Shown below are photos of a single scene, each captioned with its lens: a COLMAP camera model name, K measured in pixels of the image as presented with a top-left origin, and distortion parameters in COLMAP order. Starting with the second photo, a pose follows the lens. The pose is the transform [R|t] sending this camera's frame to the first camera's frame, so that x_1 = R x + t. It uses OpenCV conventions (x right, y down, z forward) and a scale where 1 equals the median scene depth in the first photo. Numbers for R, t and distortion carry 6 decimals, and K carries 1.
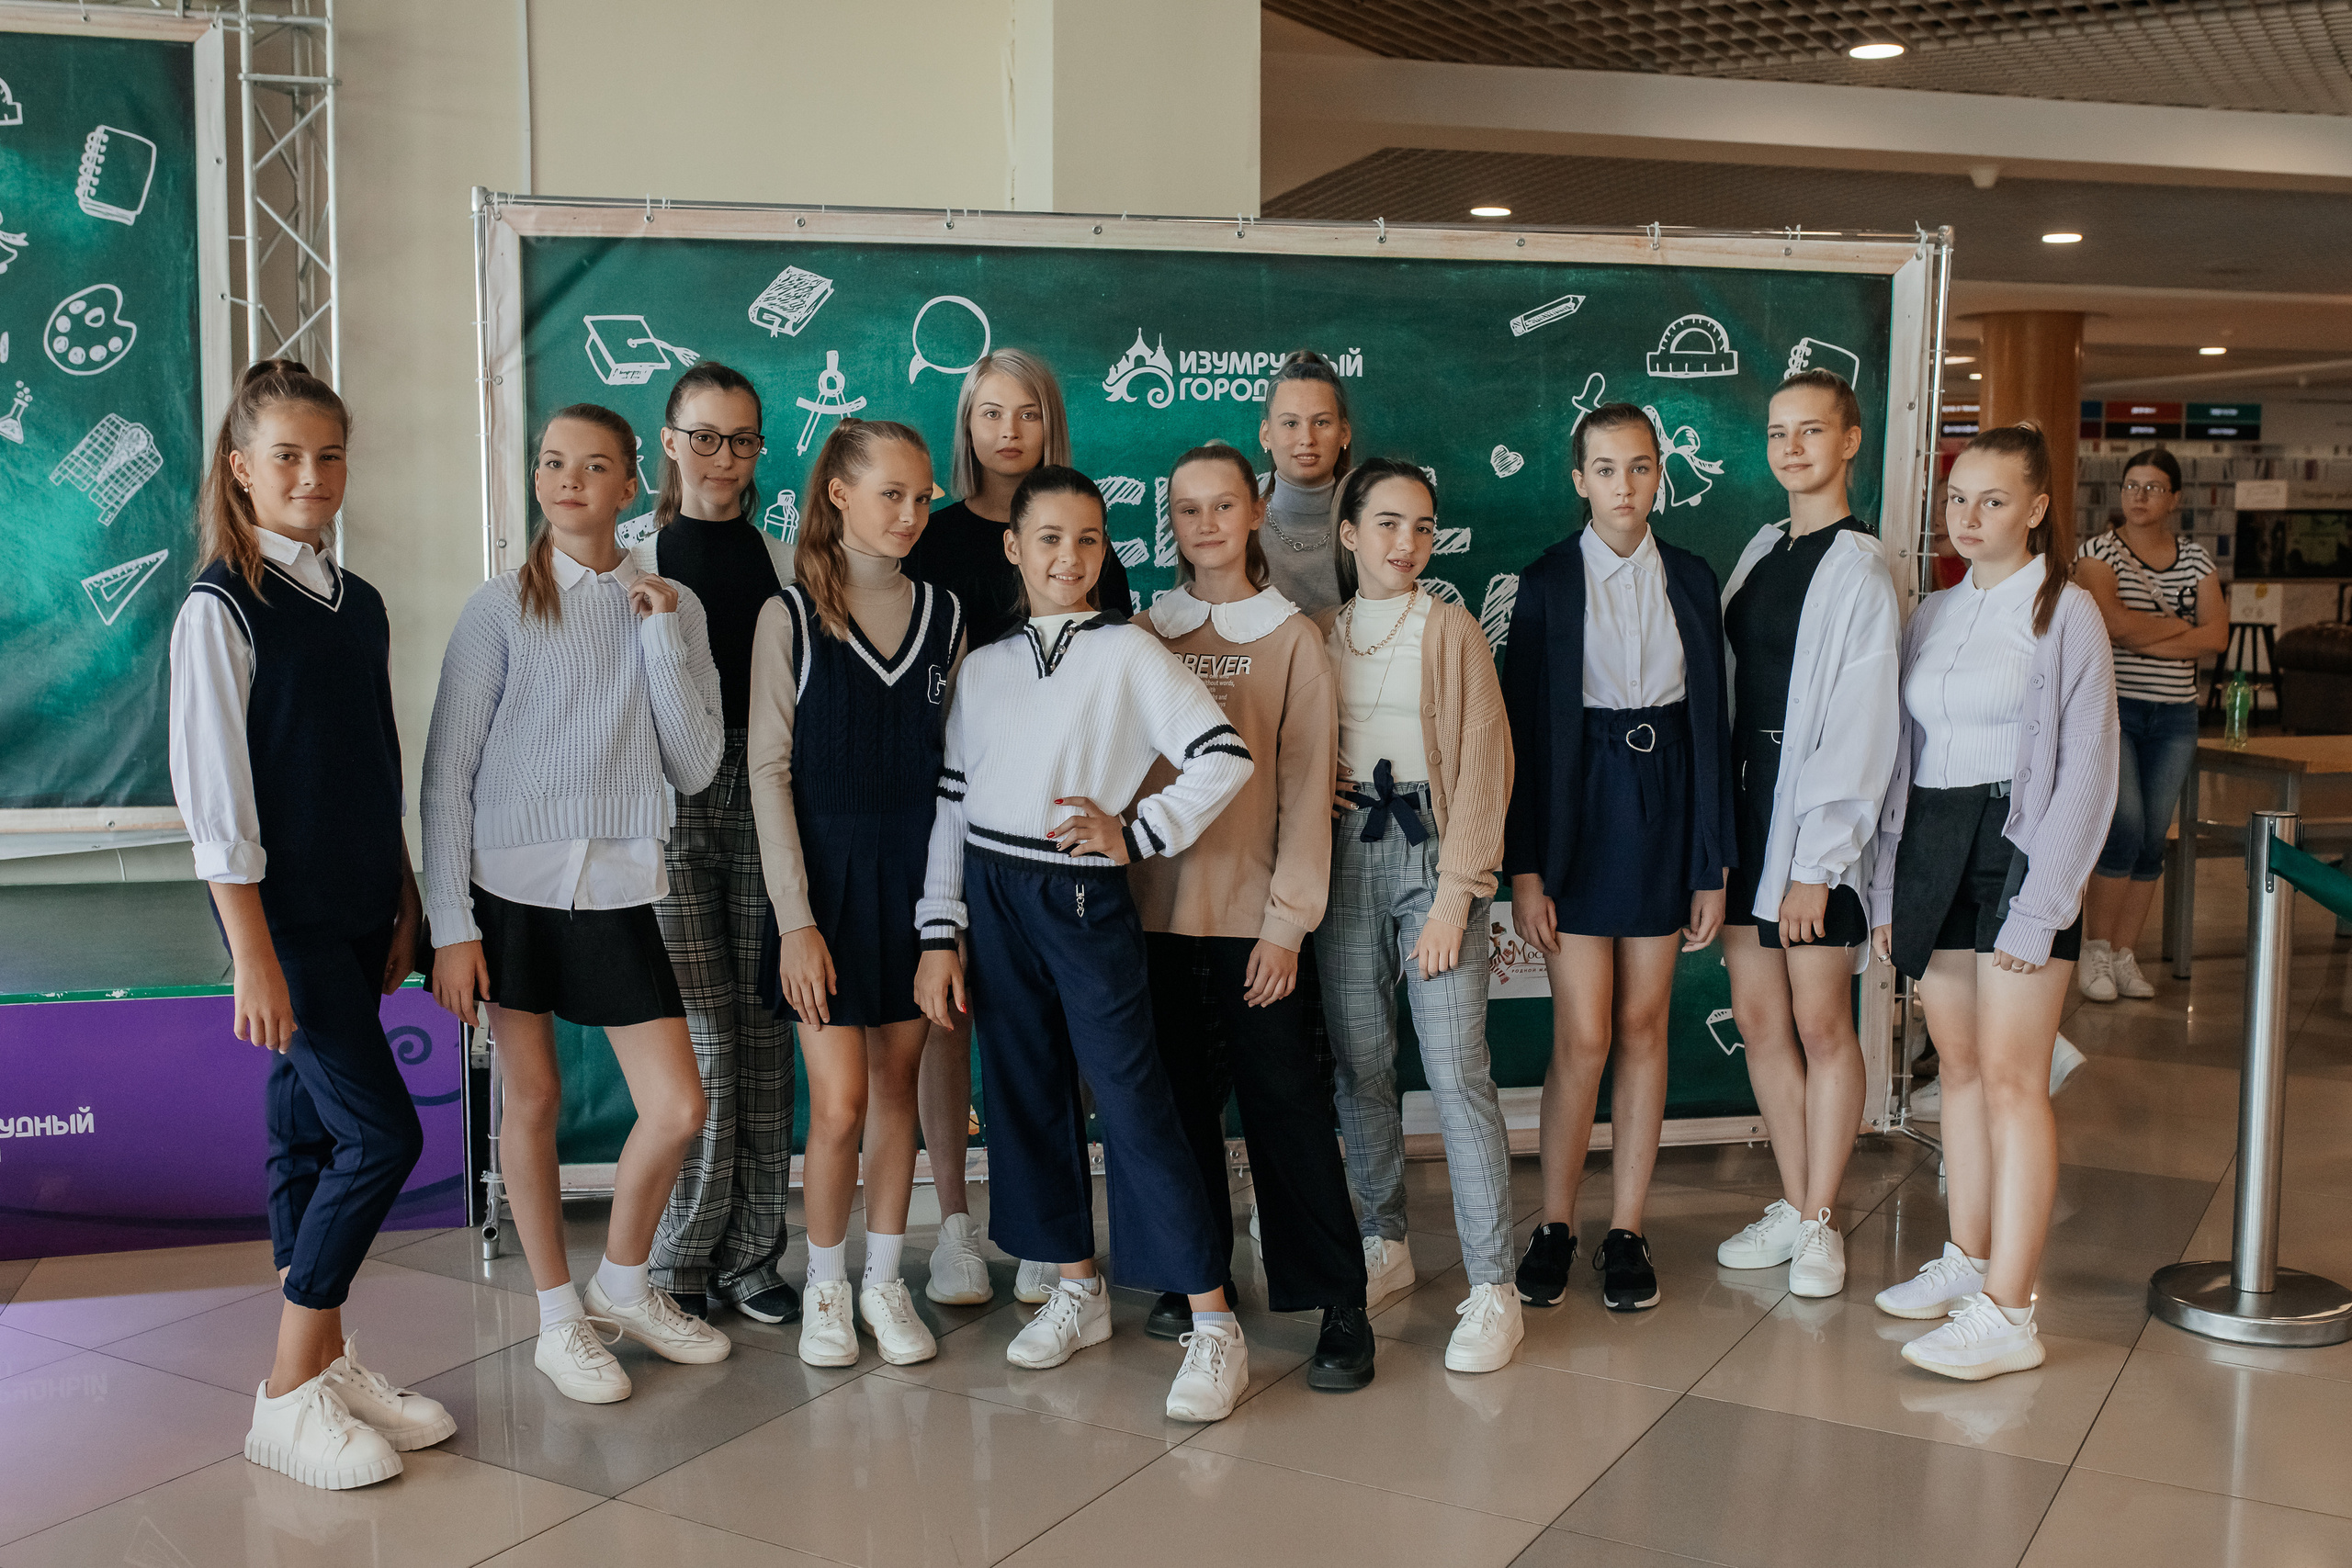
lens RADIAL K [[2391.2, 0, 1177.9], [0, 2391.2, 774.4], [0, 0, 1]] dist [-0.054578, 0.061867]
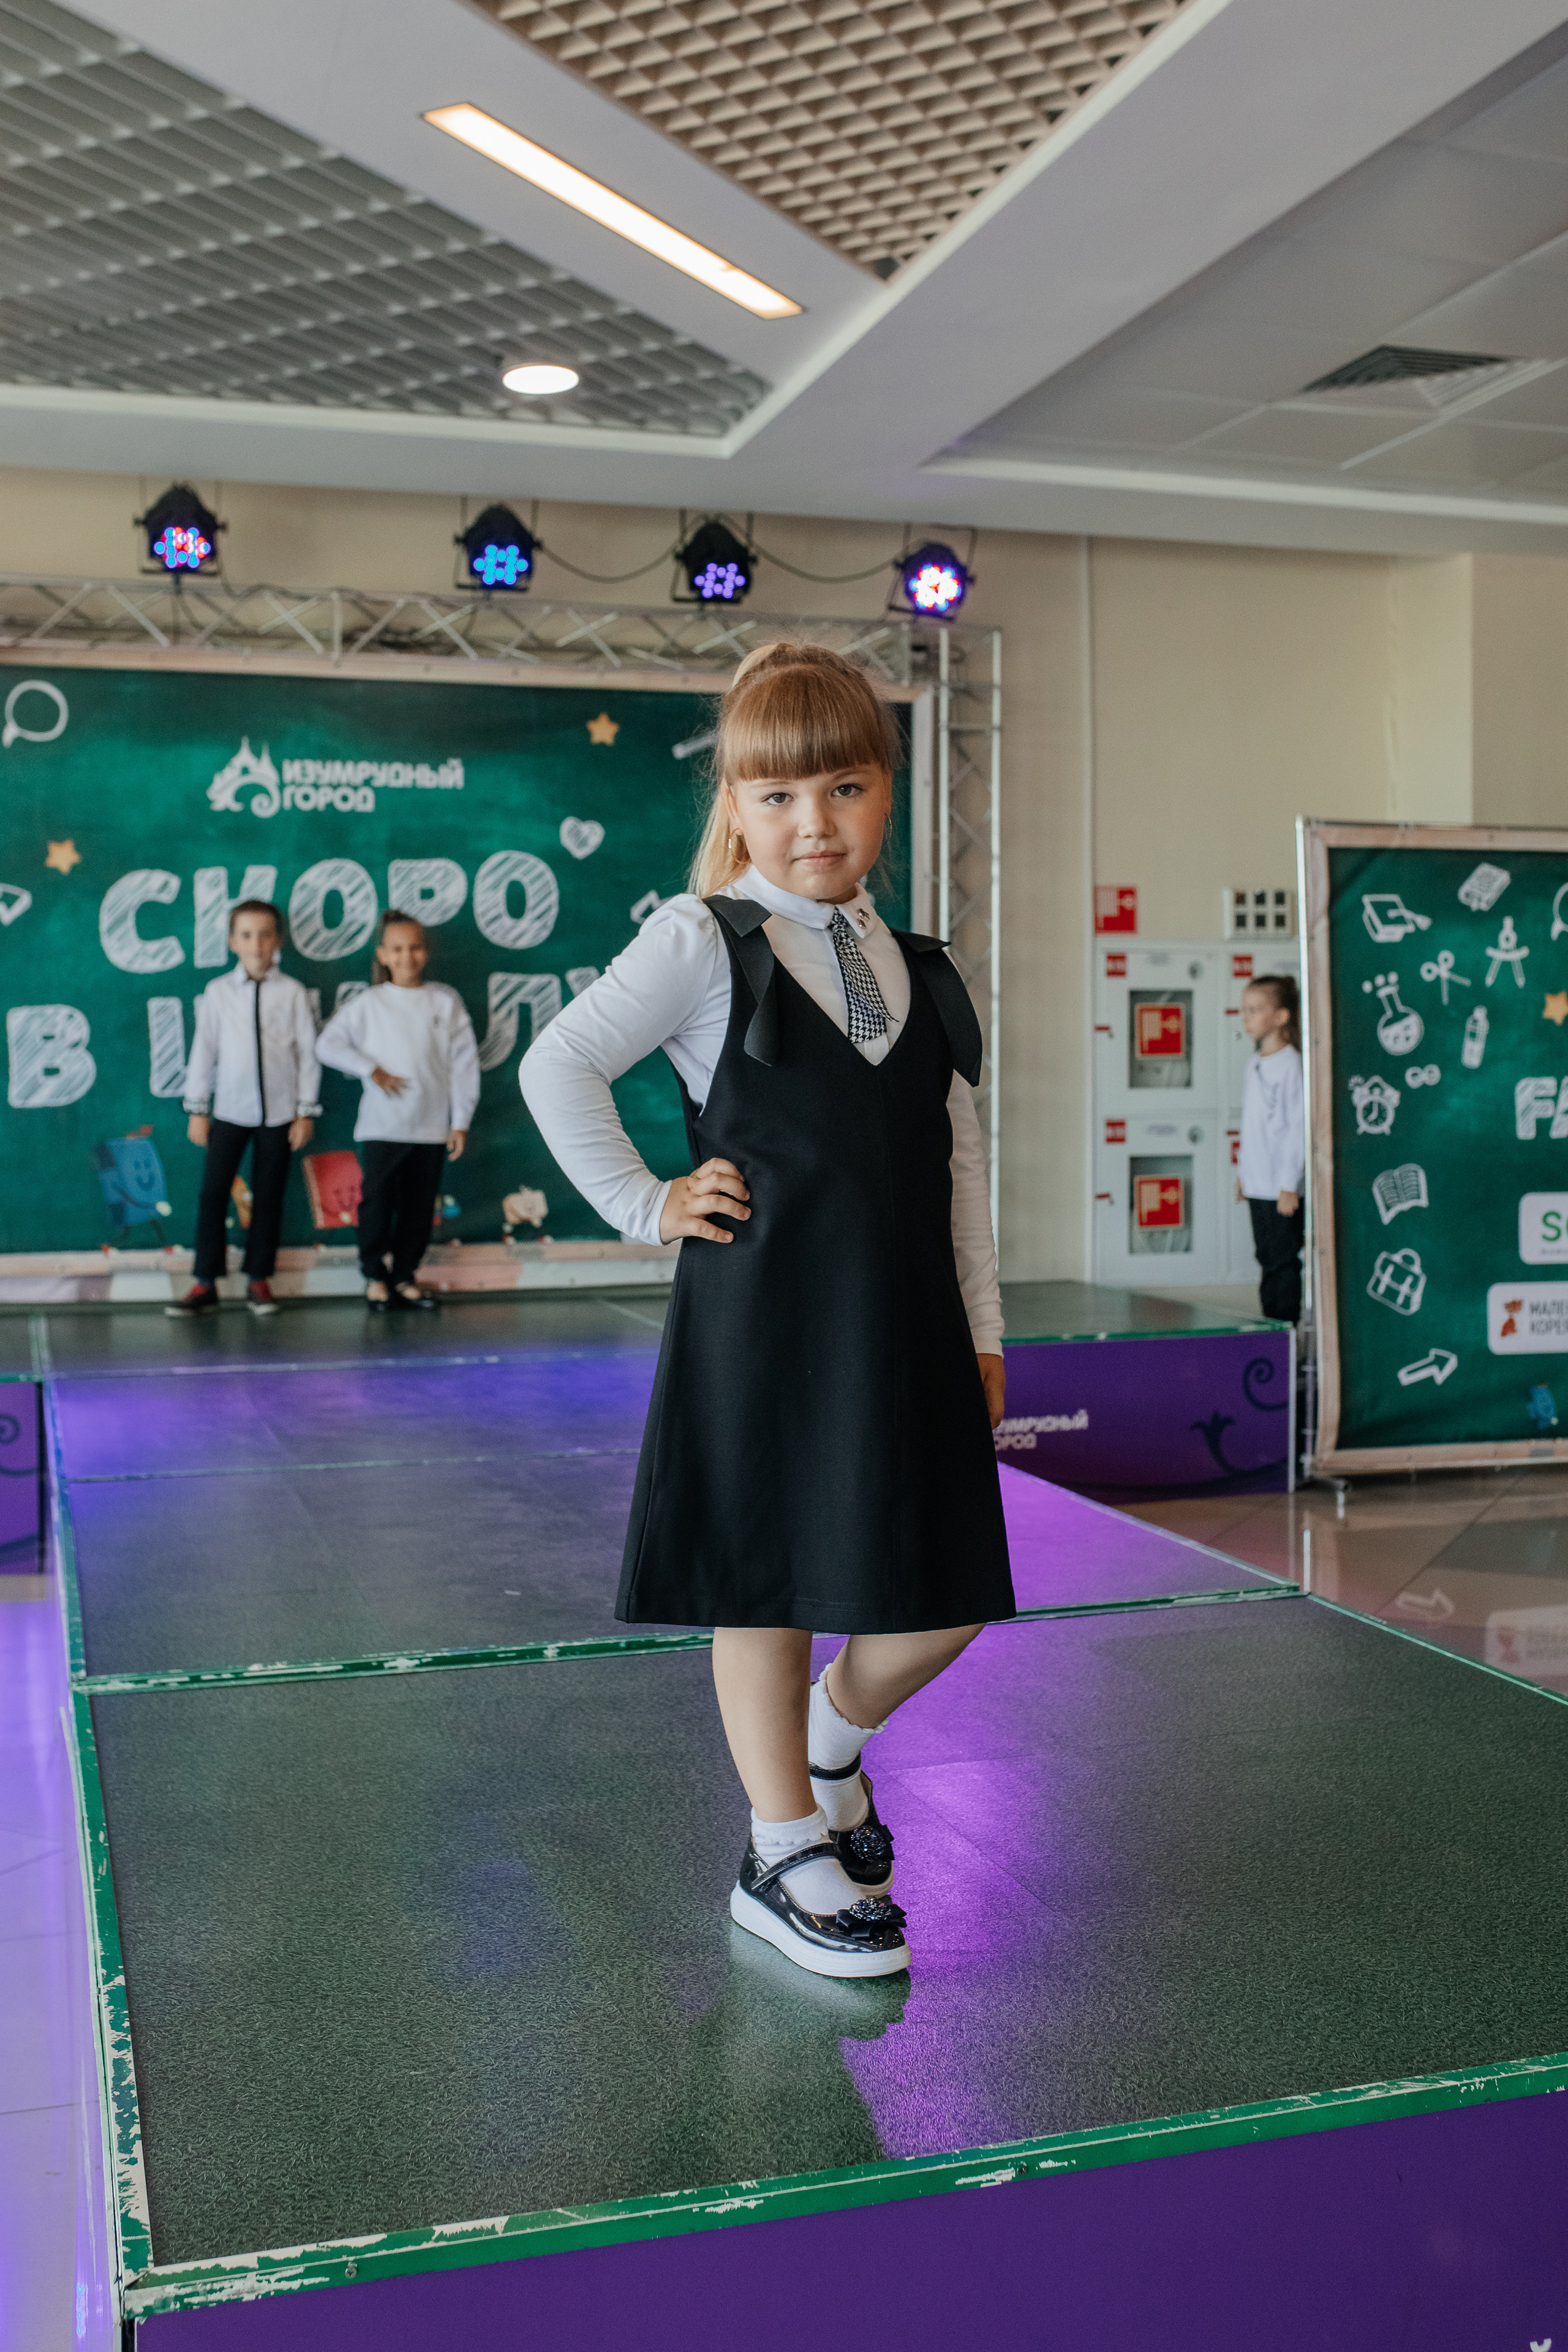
lens RADIAL K [[2332.4, 0, 758.1], [0, 2332.4, 1137.5], [0, 0, 1]] dist [-0.051088, 0.052900]
pose [[0.998880, -0.010771, 0.046072, -0.658688], [0.013839, 0.997670, -0.066802, 0.055420], [-0.045246, 0.067365, 0.996702, -0.446562]]
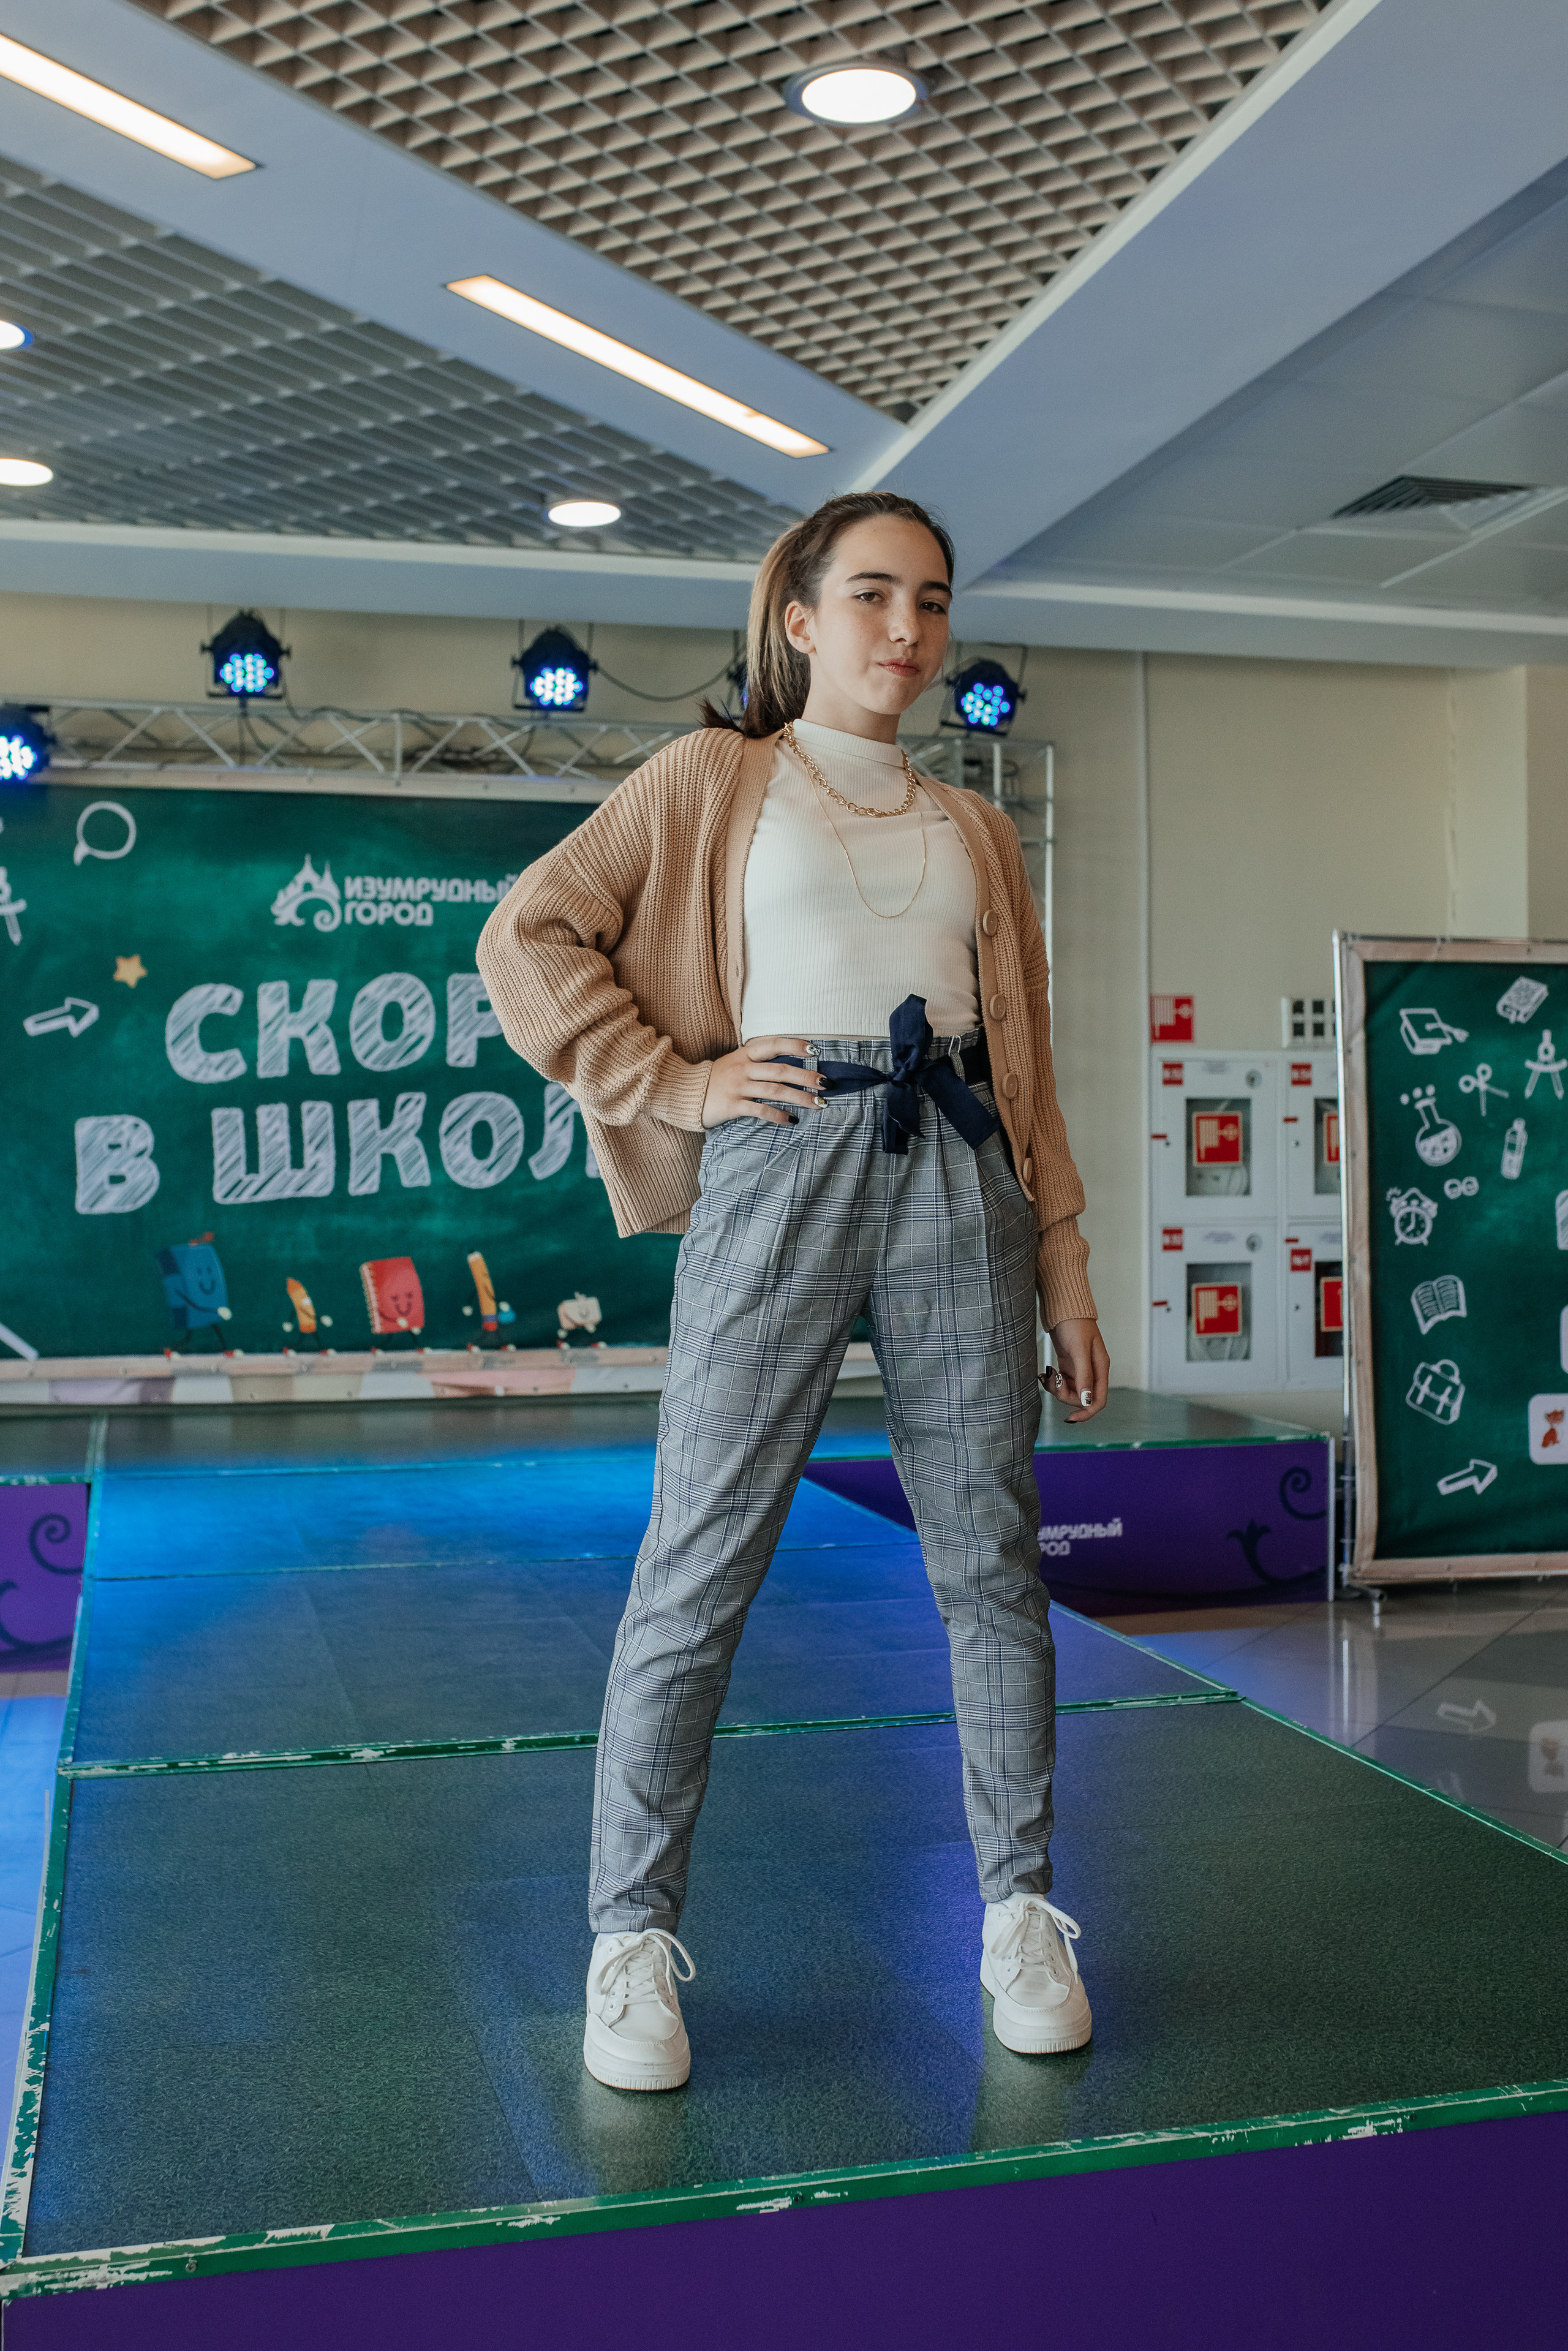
lens RADIAL K [[2390.3, 0, 795.5], [0, 2390.3, 1152.6], [0, 0, 1]] dist [-0.054578, 0.061867]
pose [[0.999940, -0.007547, 0.007888, -0.608619], [0.008300, 0.994923, -0.100298, 0.050954], [-0.007091, 0.100357, 0.994926, -0.508865]]
